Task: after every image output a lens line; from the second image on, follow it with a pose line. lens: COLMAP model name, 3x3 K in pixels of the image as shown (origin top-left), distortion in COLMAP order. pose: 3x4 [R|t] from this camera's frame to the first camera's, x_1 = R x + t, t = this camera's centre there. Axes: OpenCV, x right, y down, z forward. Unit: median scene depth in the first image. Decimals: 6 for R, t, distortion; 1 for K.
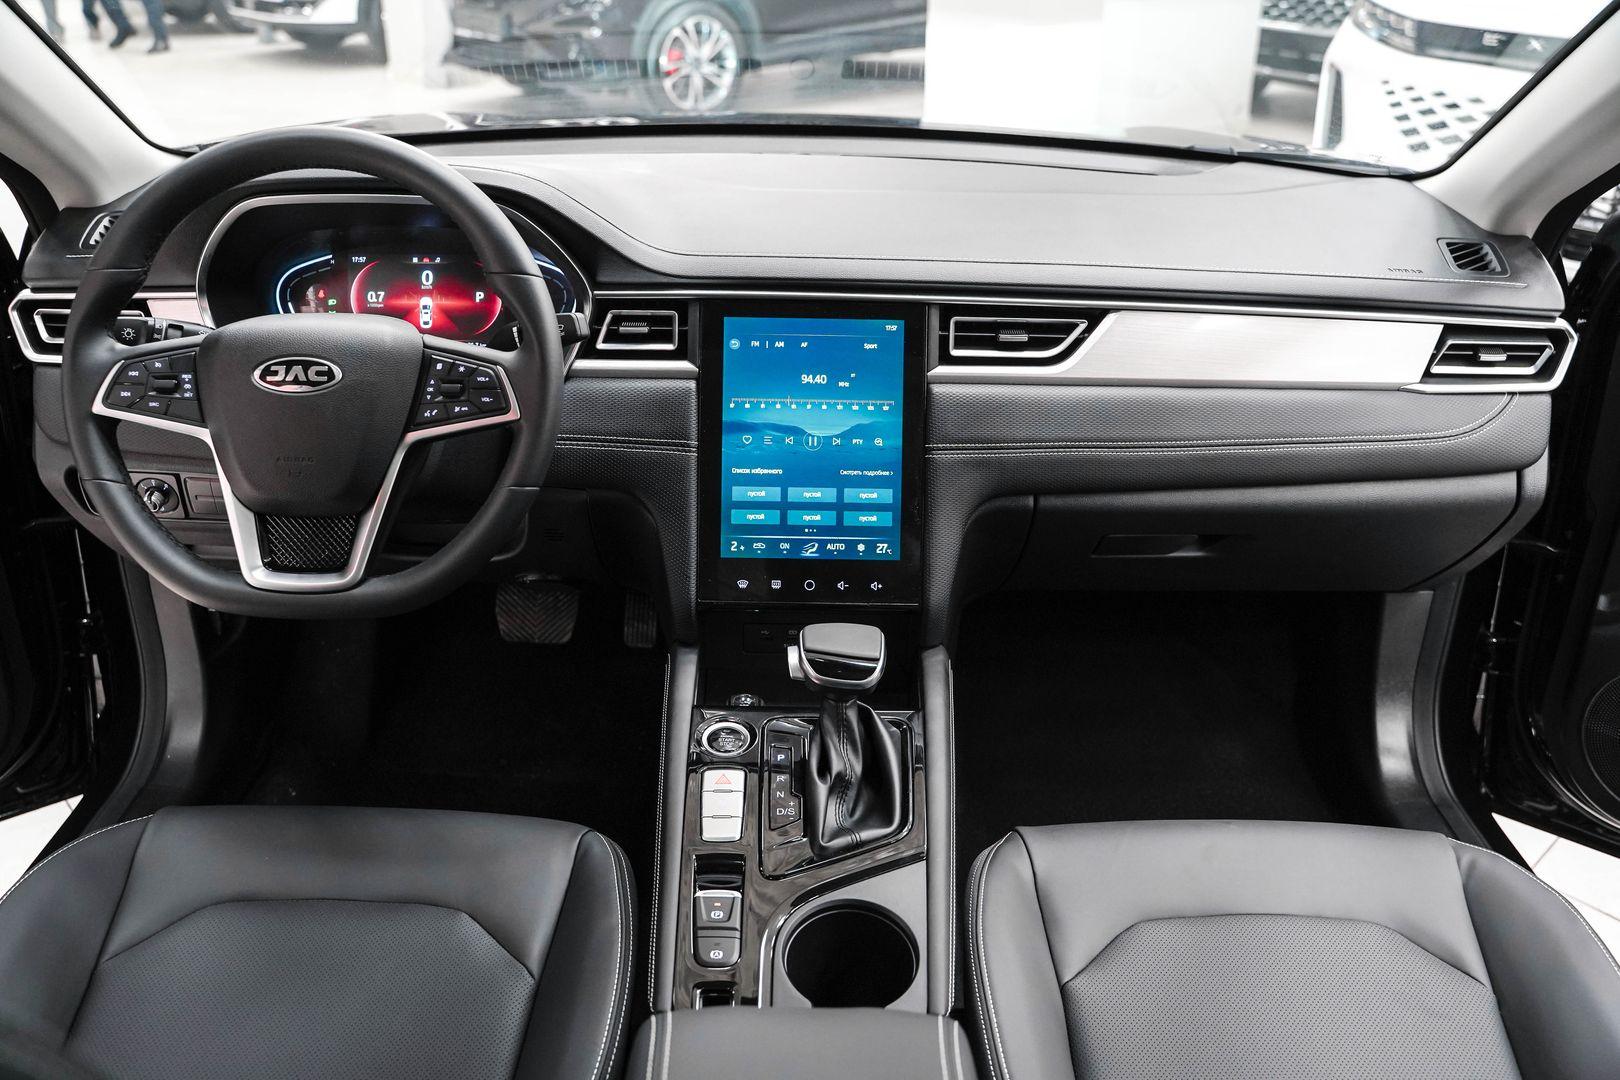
lens RADIAL K [[1317.9, 0, 810.0], [0, 1317.9, 540.0], [0, 0, 1]] dist [-0.124880, 0.098855]
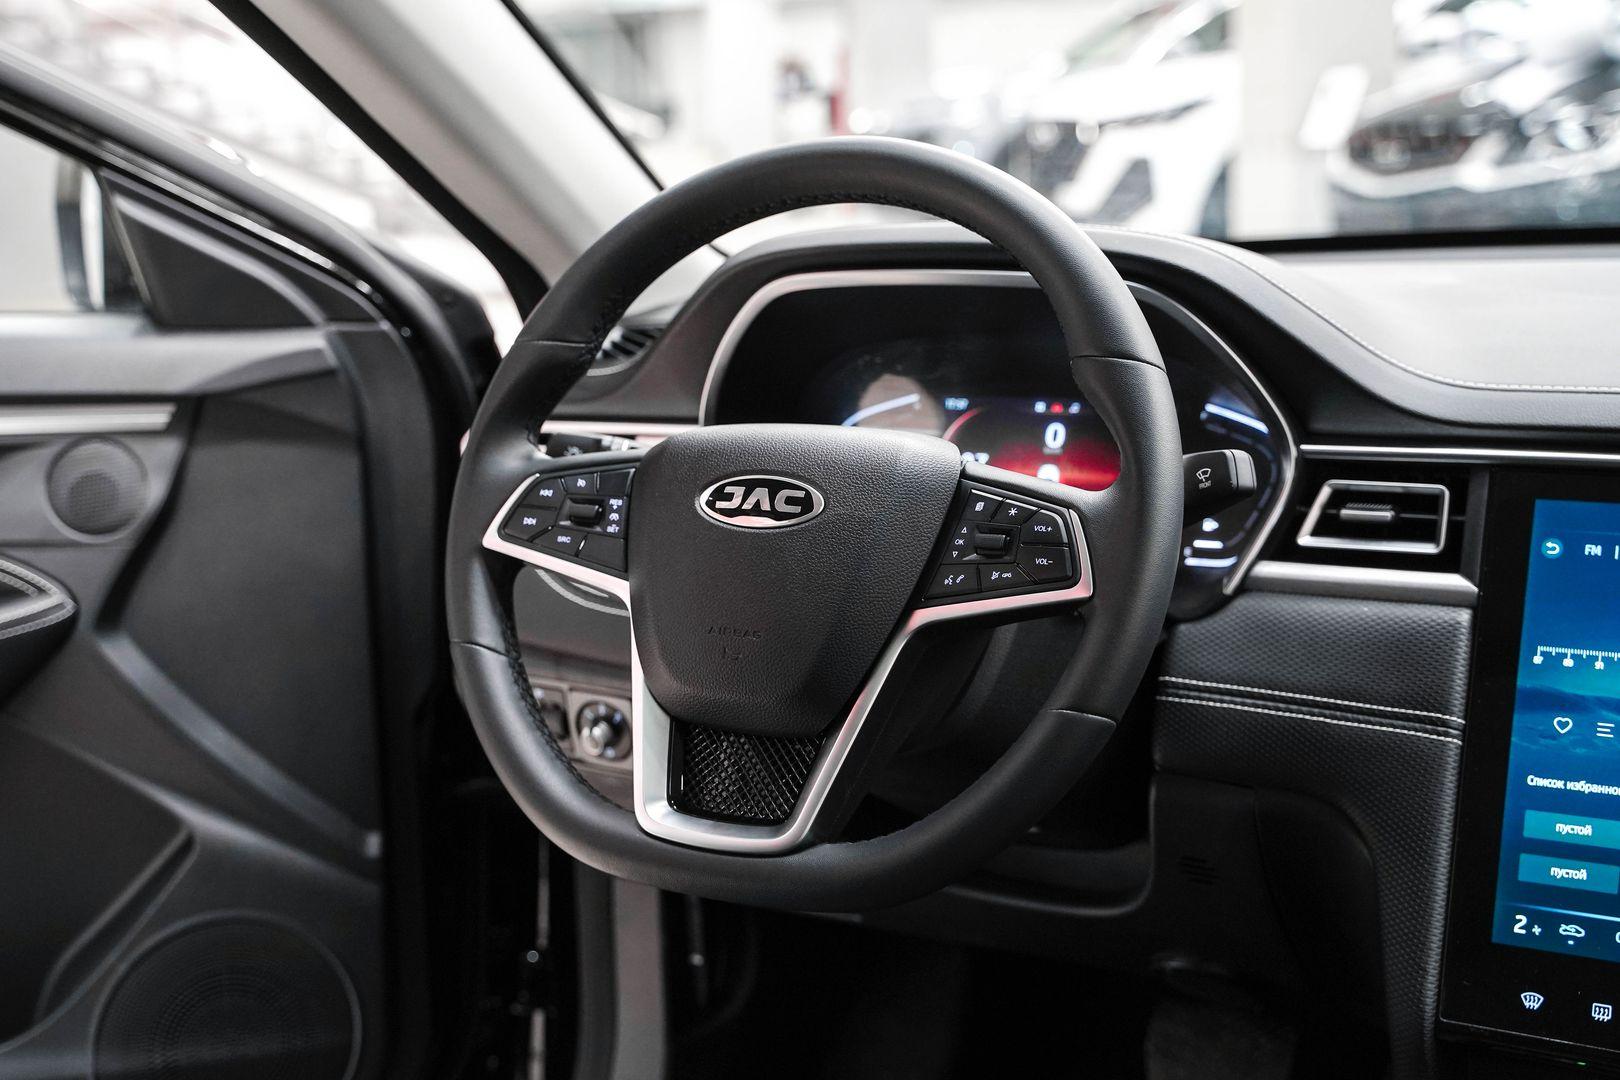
lens RADIAL K [[2115.4, 0, 810.0], [0, 2115.4, 540.0], [0, 0, 1]] dist [0.019787, 0.294475]
pose [[0.873636, 0.043228, -0.484655, 0.100576], [-0.164518, 0.963627, -0.210610, 0.082884], [0.457923, 0.263731, 0.848971, 0.111857]]
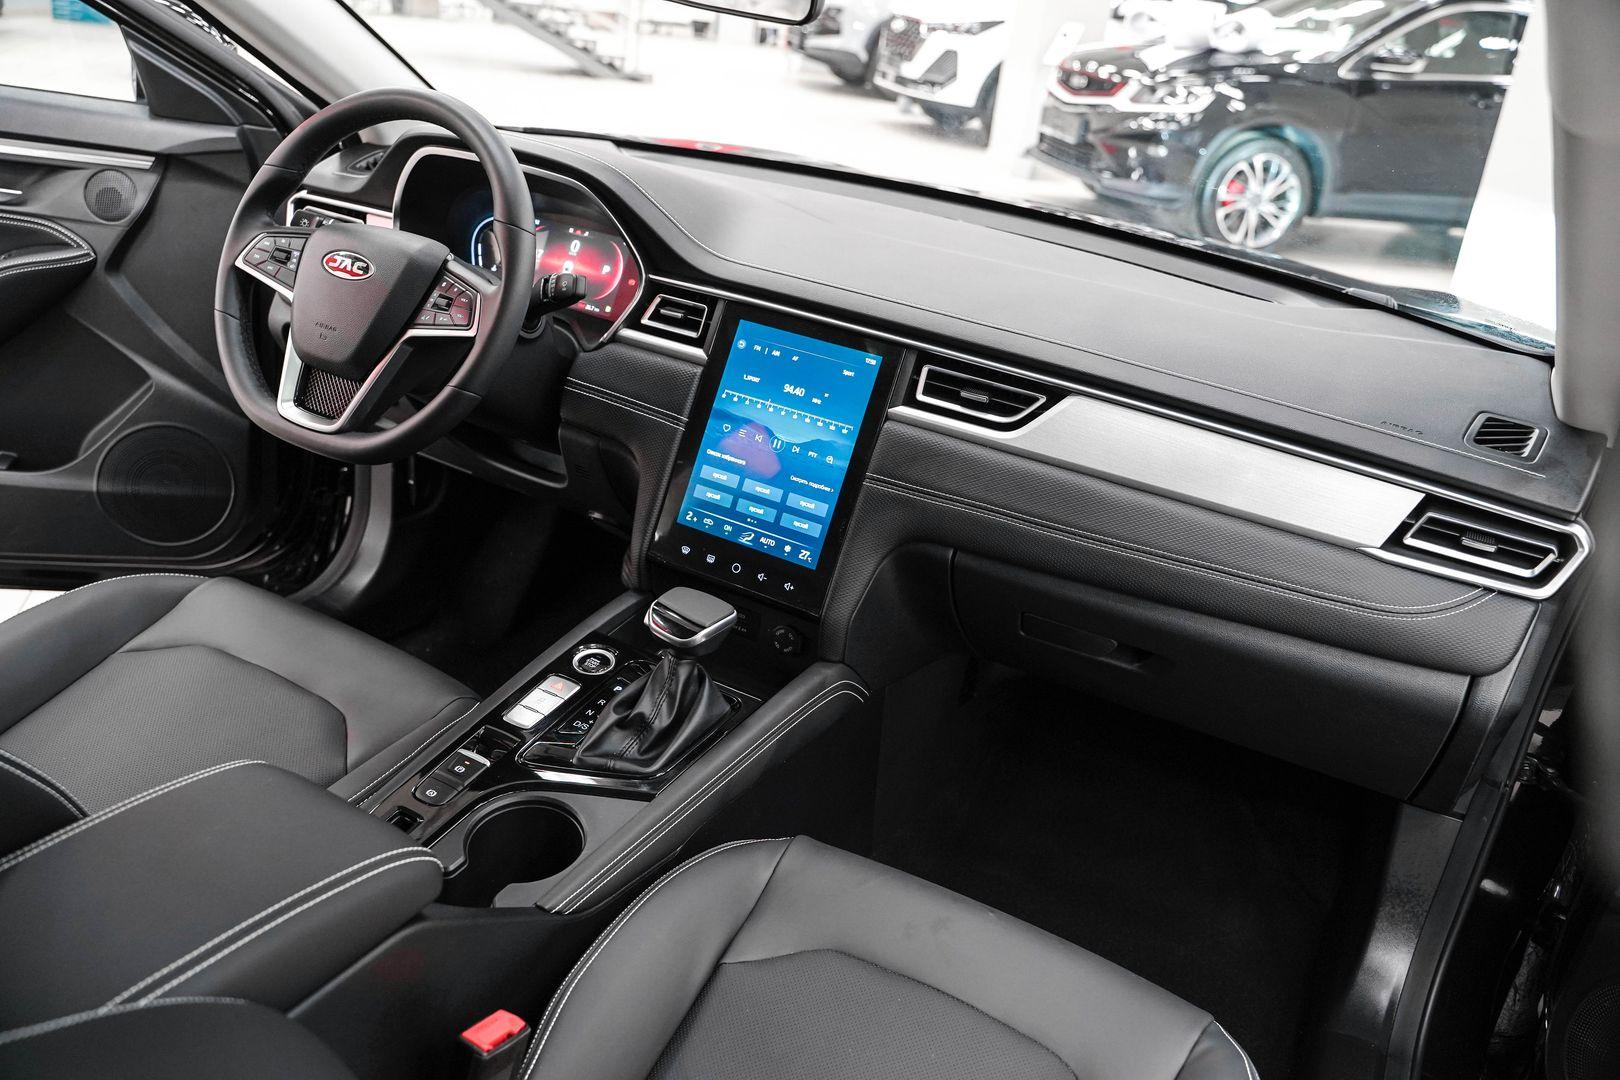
lens RADIAL K [[1317.9, 0, 810.0], [0, 1317.9, 540.0], [0, 0, 1]] dist [-0.124880, 0.098855]
pose [[0.872119, 0.275384, -0.404440, 0.495072], [-0.308211, 0.951167, -0.016961, 0.011690], [0.380019, 0.139445, 0.914407, 0.014164]]
